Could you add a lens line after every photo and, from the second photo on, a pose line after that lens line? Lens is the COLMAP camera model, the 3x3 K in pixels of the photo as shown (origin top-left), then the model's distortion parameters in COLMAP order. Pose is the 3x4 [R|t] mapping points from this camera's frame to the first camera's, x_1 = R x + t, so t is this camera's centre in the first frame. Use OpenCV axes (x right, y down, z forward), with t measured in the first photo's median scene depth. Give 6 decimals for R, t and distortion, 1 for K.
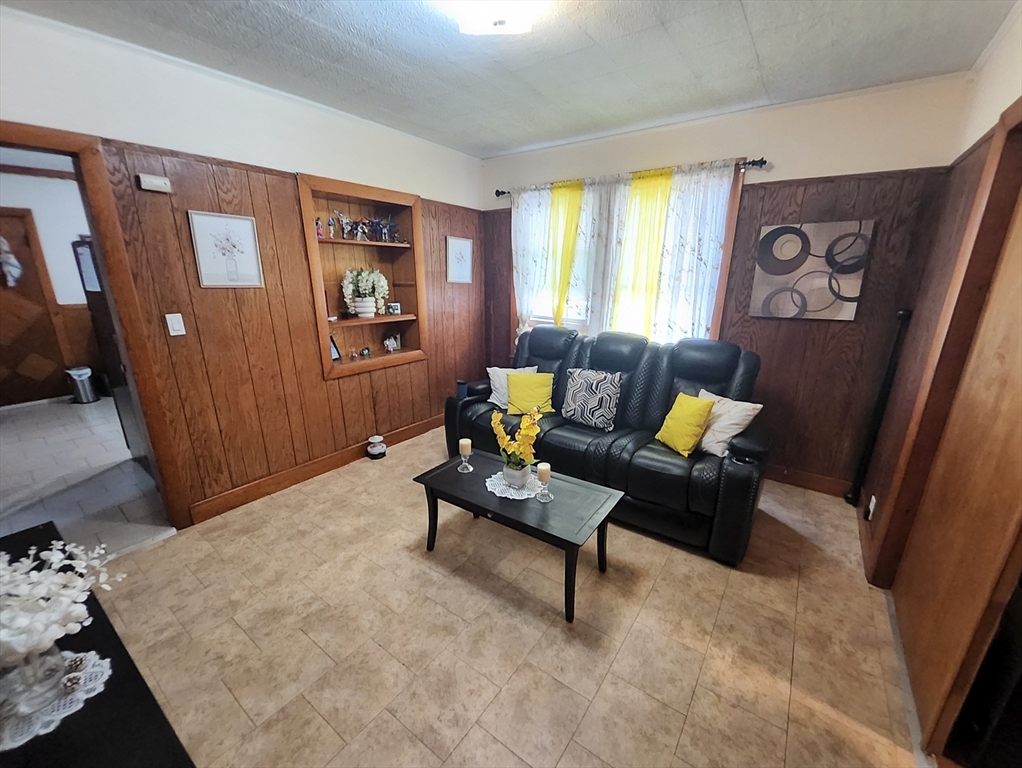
lens RADIAL K [[383.7, 0, 511.0], [0, 383.7, 384.0], [0, 0, 1]] dist [0.001818, -0.000087]
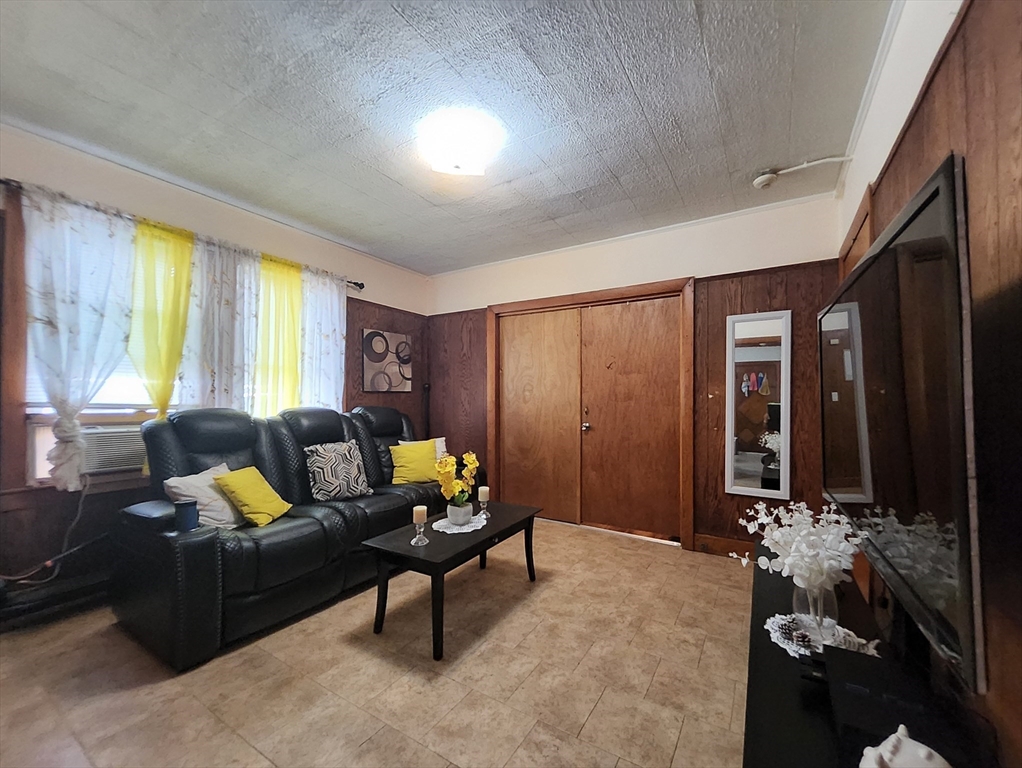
lens RADIAL K [[408.2, 0, 511.0], [0, 408.2, 384.0], [0, 0, 1]] dist [0.001169, -0.000057]
pose [[-0.029465, 0.034887, 0.998957, -1.045246], [0.273437, 0.961551, -0.025515, -0.036646], [-0.961439, 0.272400, -0.037871, 0.735252]]
